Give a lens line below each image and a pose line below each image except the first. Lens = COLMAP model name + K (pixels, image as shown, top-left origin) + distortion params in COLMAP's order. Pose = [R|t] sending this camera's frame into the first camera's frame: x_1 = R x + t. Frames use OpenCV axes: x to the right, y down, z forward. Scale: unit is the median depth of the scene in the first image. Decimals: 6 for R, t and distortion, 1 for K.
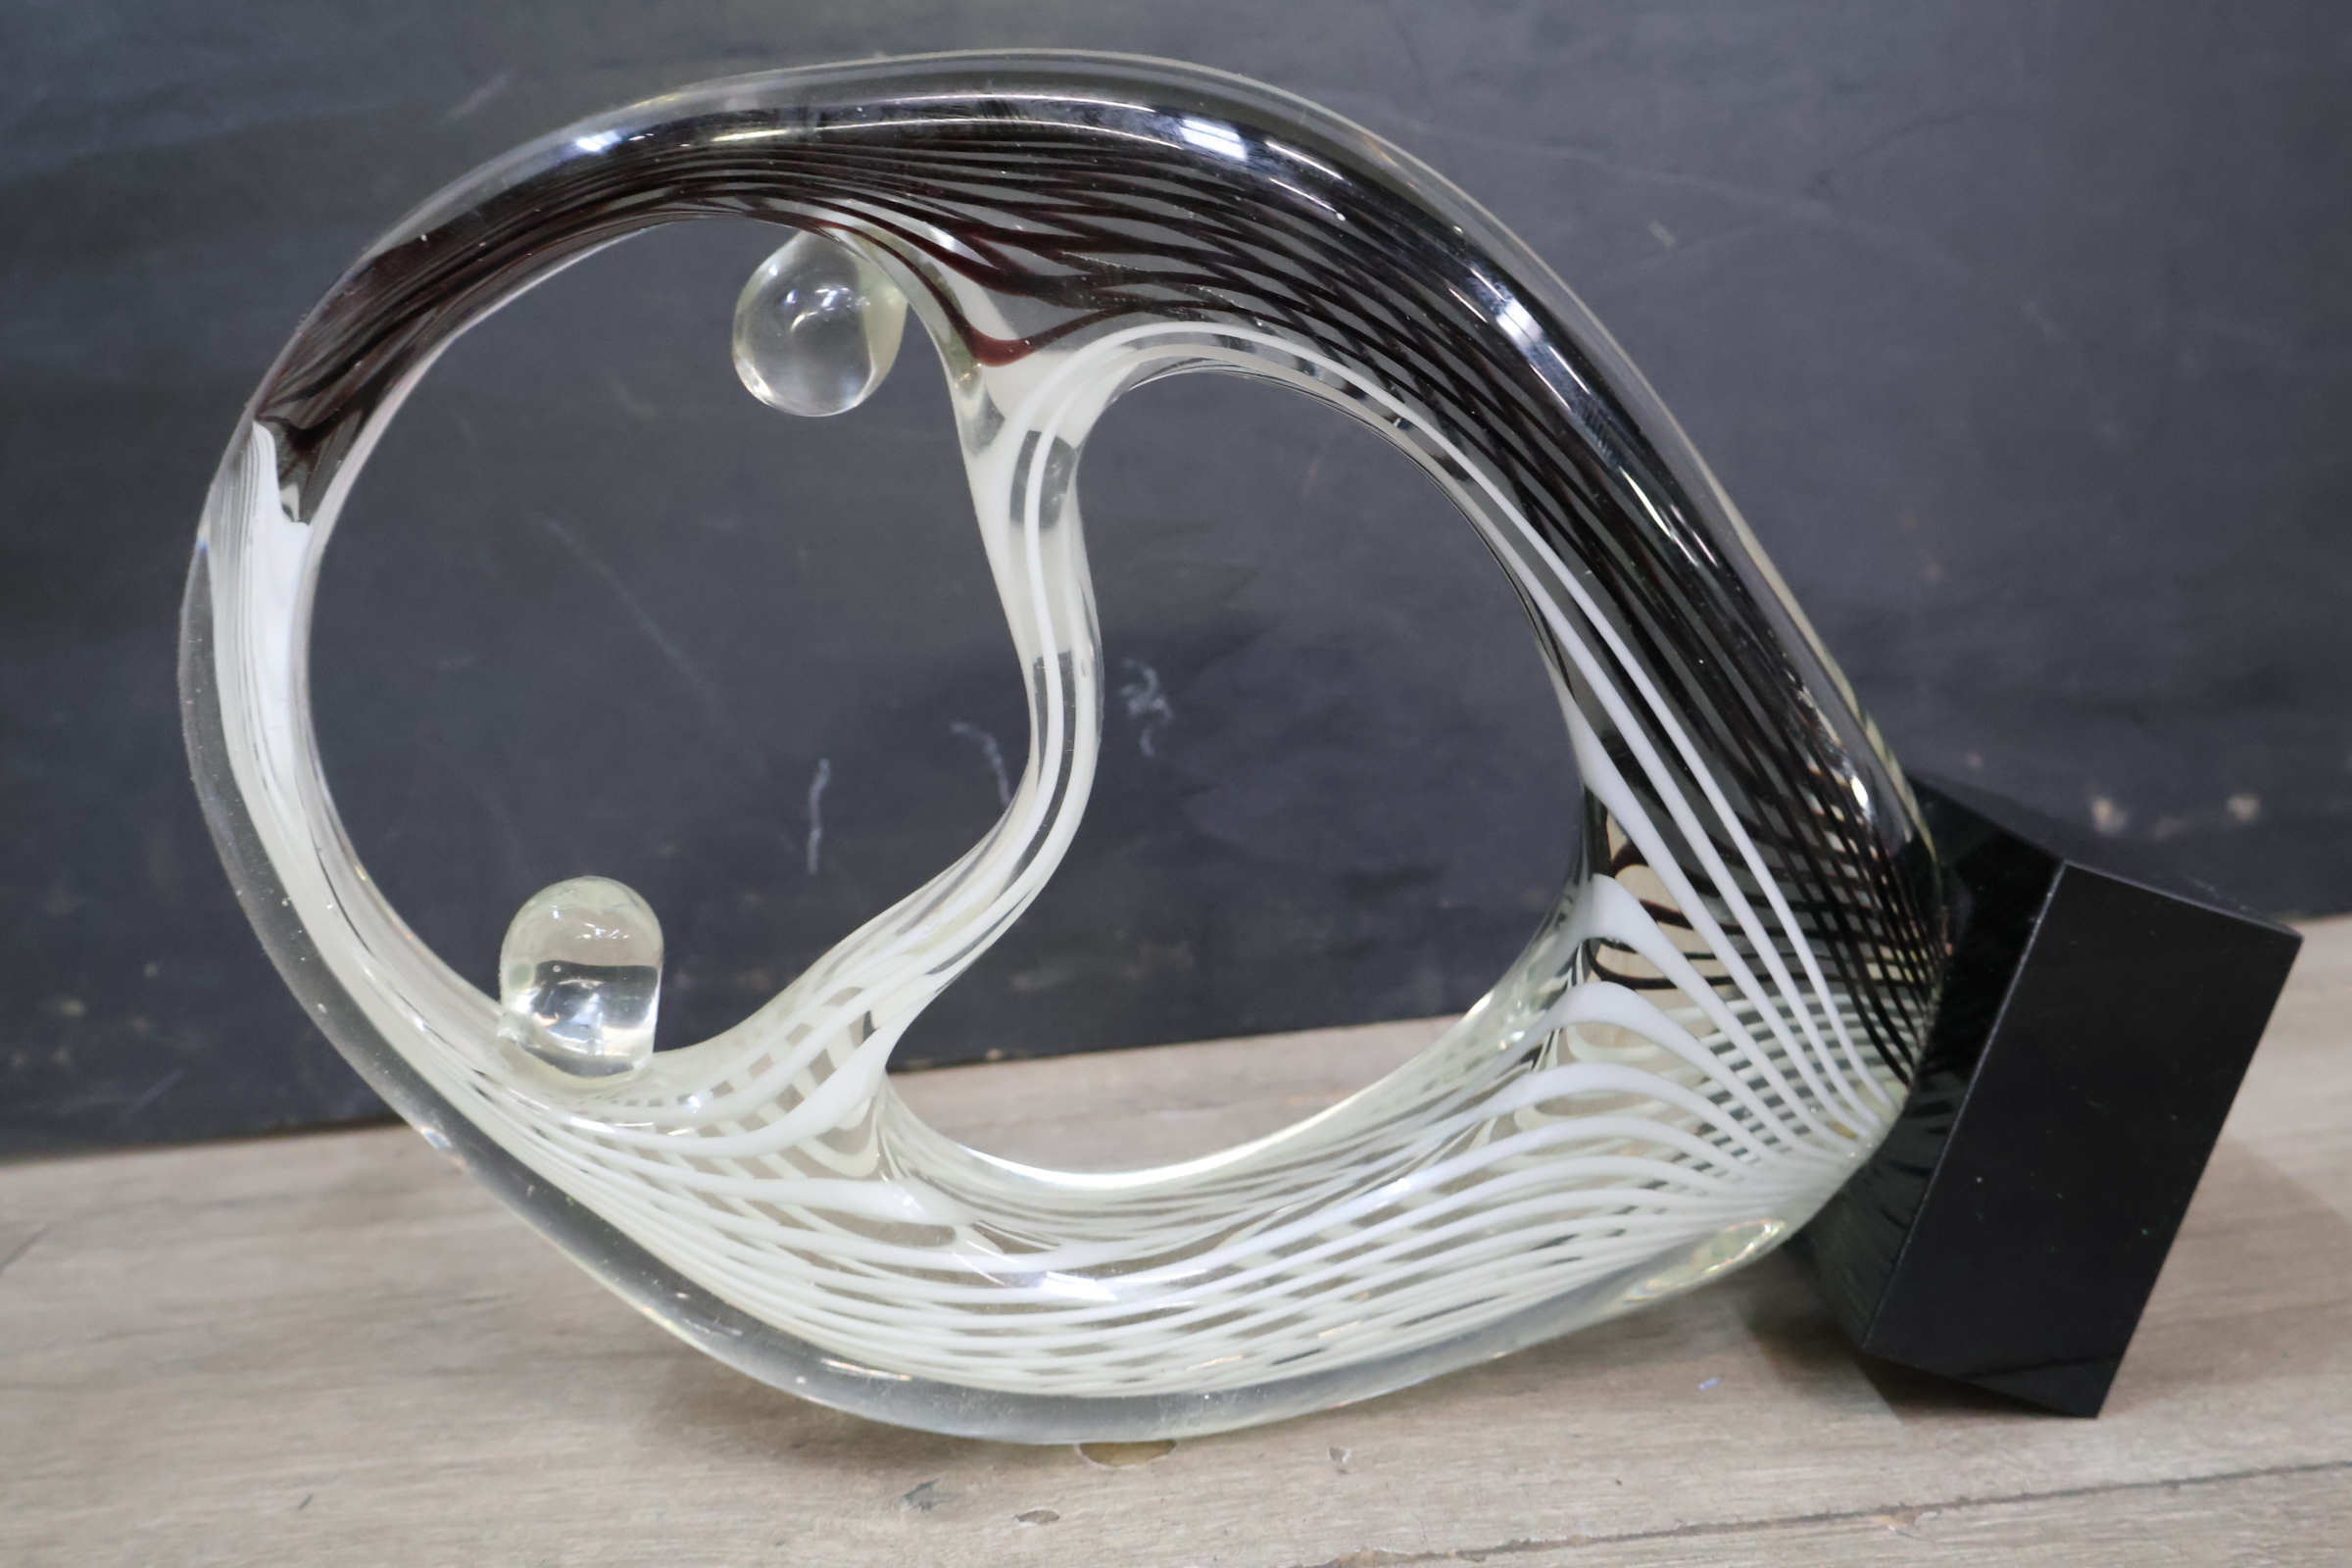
lens RADIAL K [[2319.7, 0, 1177.5], [0, 2319.7, 793.9], [0, 0, 1]] dist [0.009671, 0.000000]
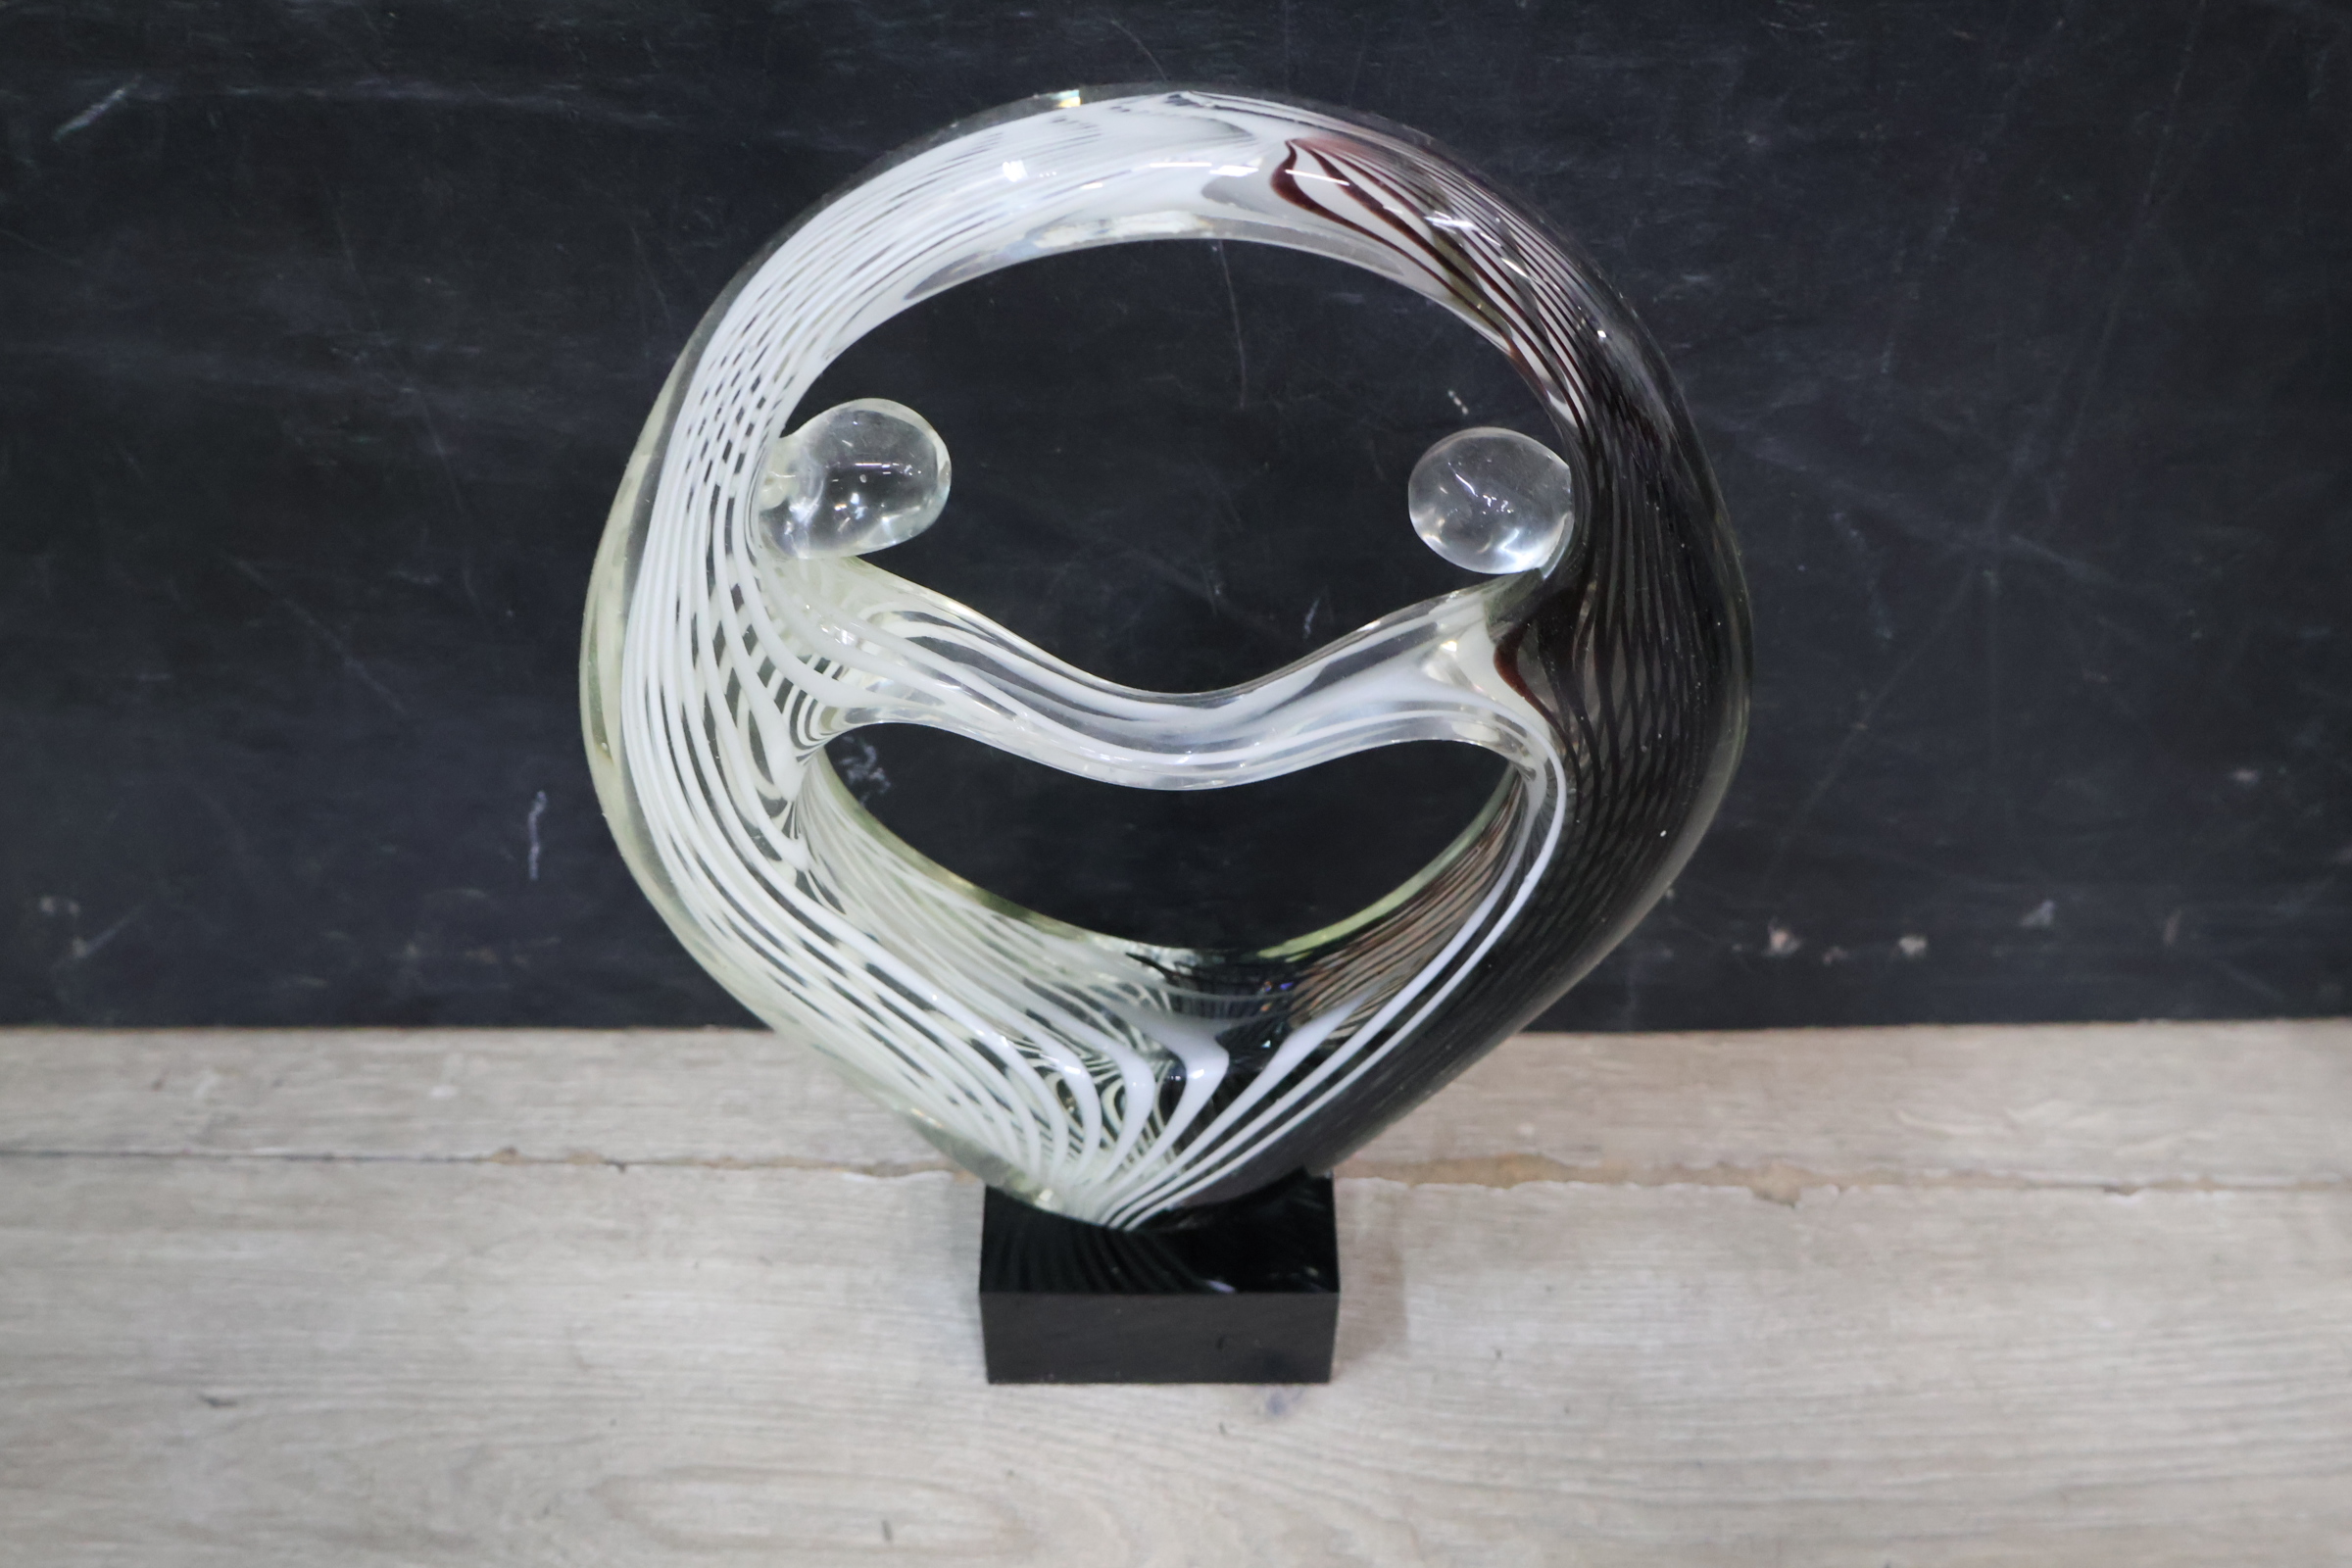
lens RADIAL K [[2319.7, 0, 1164.9], [0, 2319.7, 799.8], [0, 0, 1]] dist [0.009671, 0.000000]
pose [[0.993521, 0.101269, 0.051576, 0.080853], [-0.112874, 0.826505, 0.551497, -0.745399], [0.013222, -0.553746, 0.832581, 0.206256]]
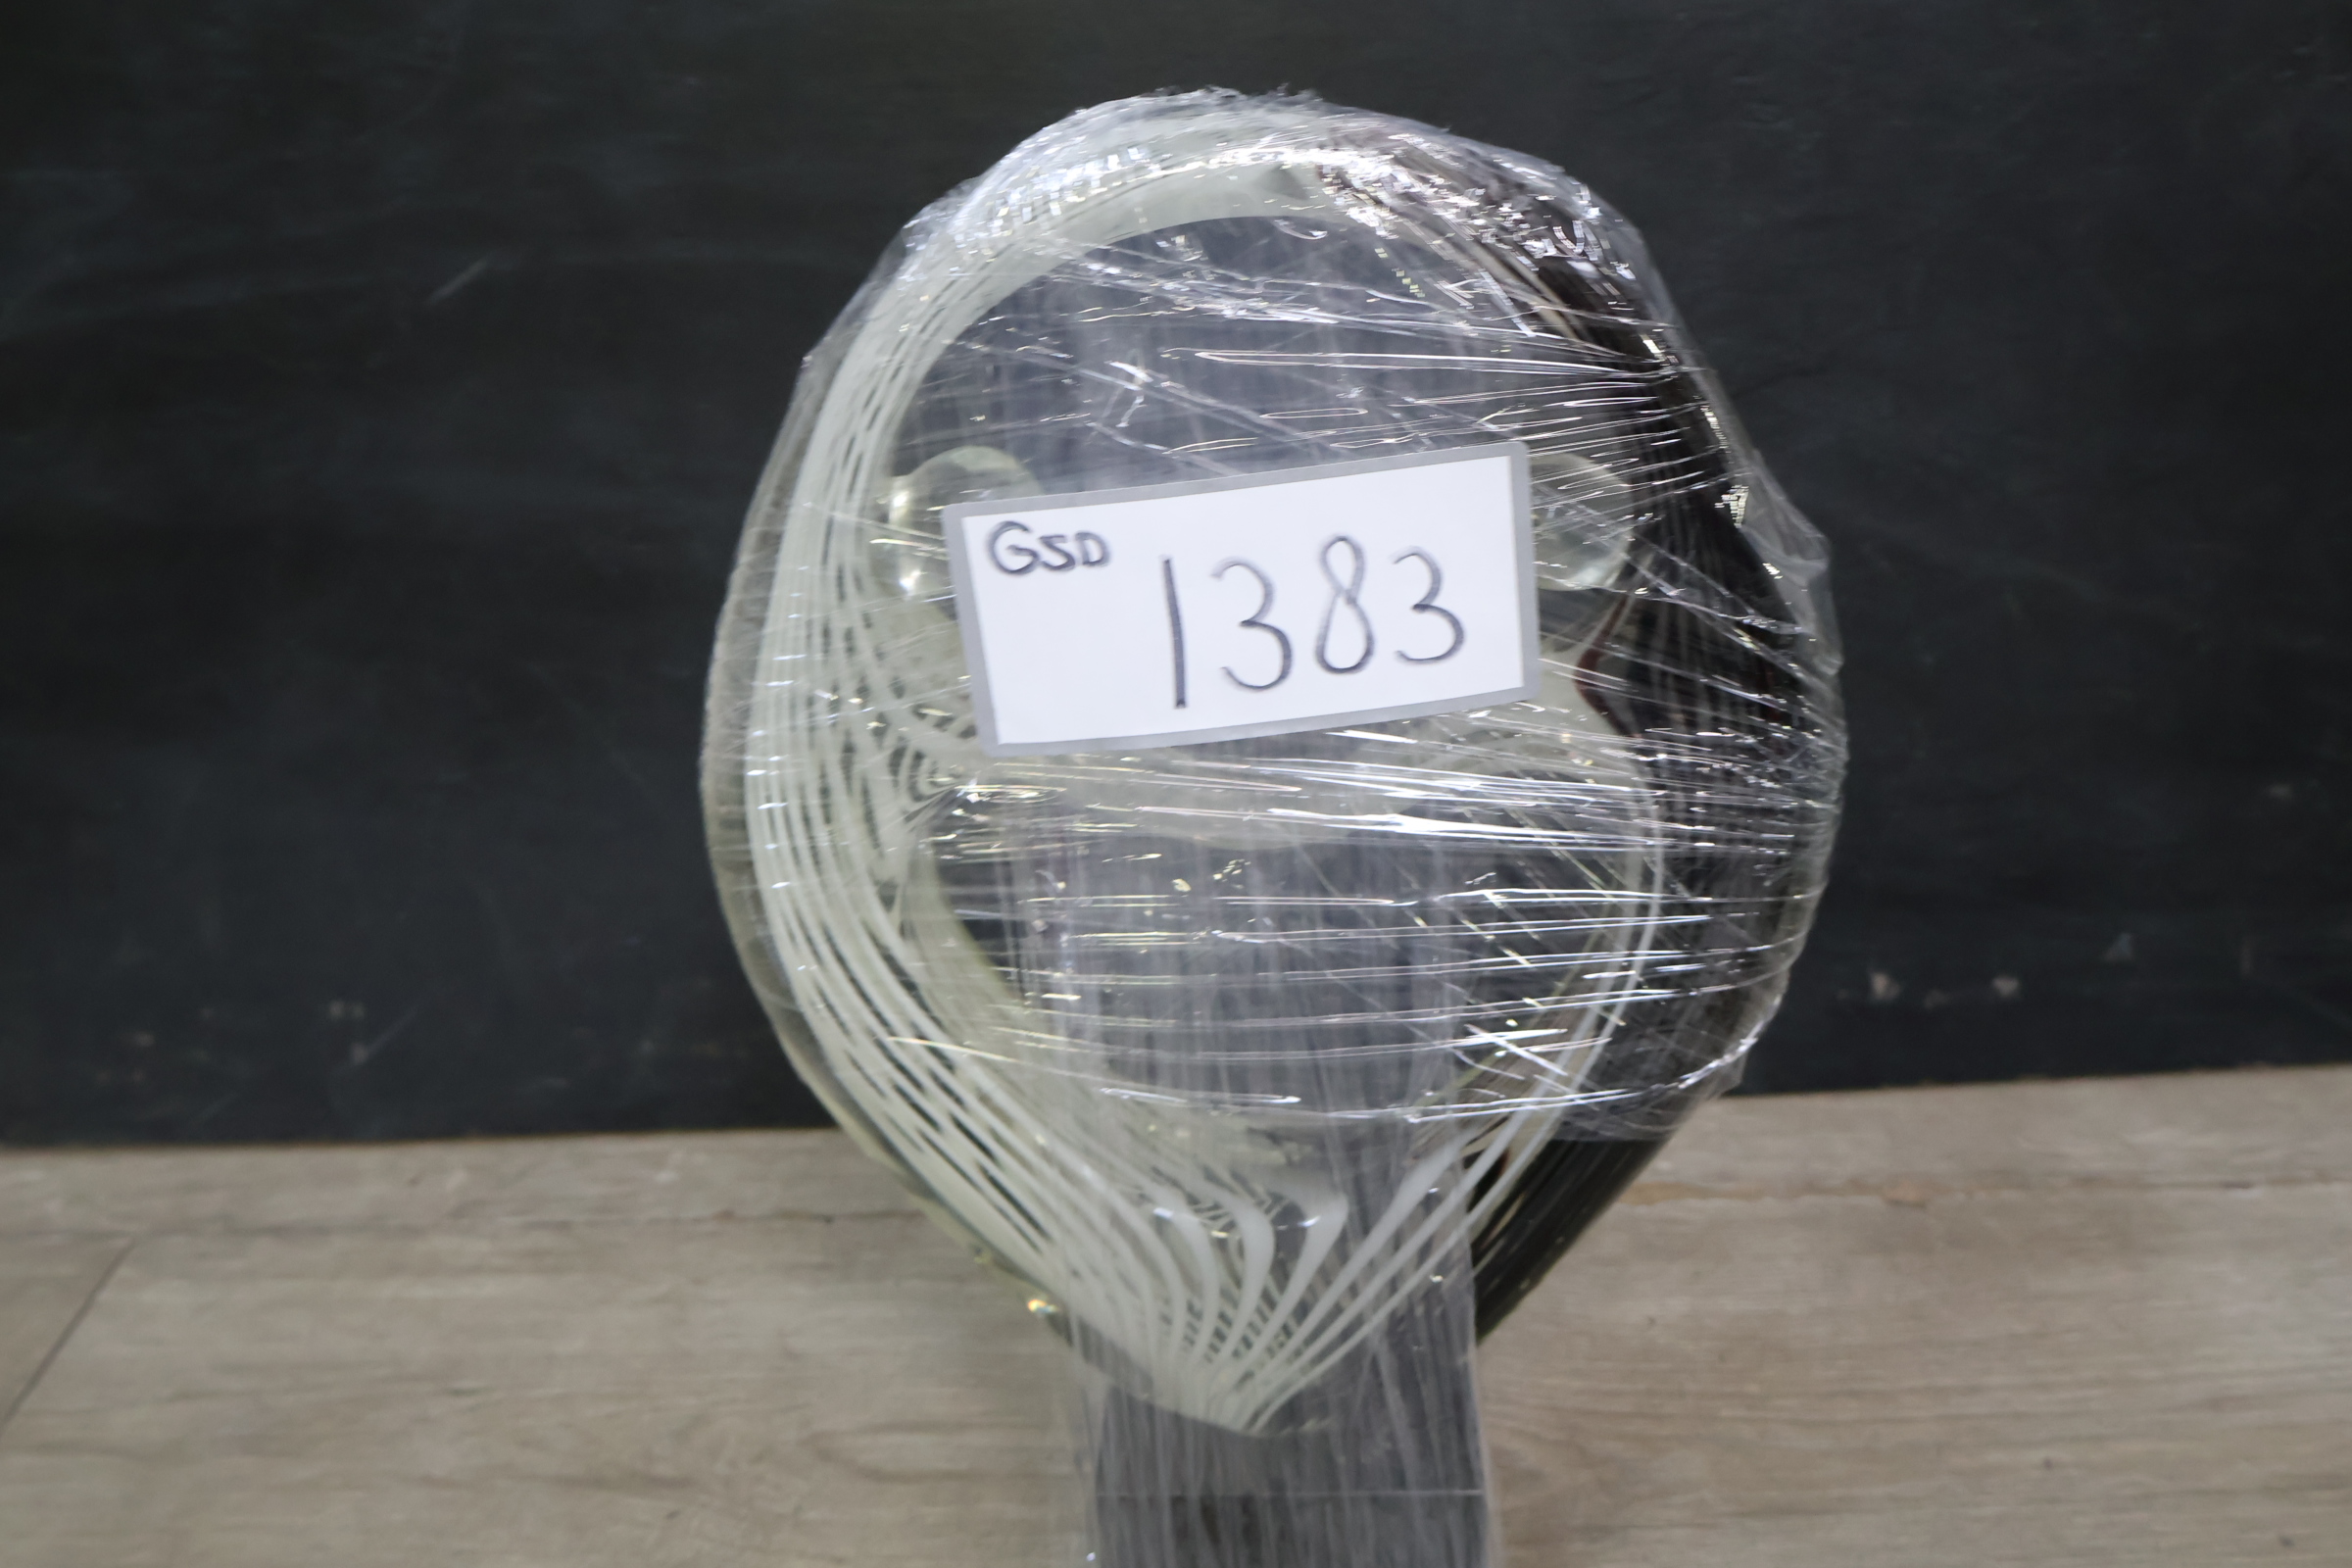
lens RADIAL K [[2319.7, 0, 1161.0], [0, 2319.7, 799.0], [0, 0, 1]] dist [0.009671, 0.000000]
pose [[0.997101, 0.063643, -0.041693, 0.111836], [-0.051459, 0.967752, 0.246593, -0.434497], [0.056042, -0.243733, 0.968222, -0.125915]]
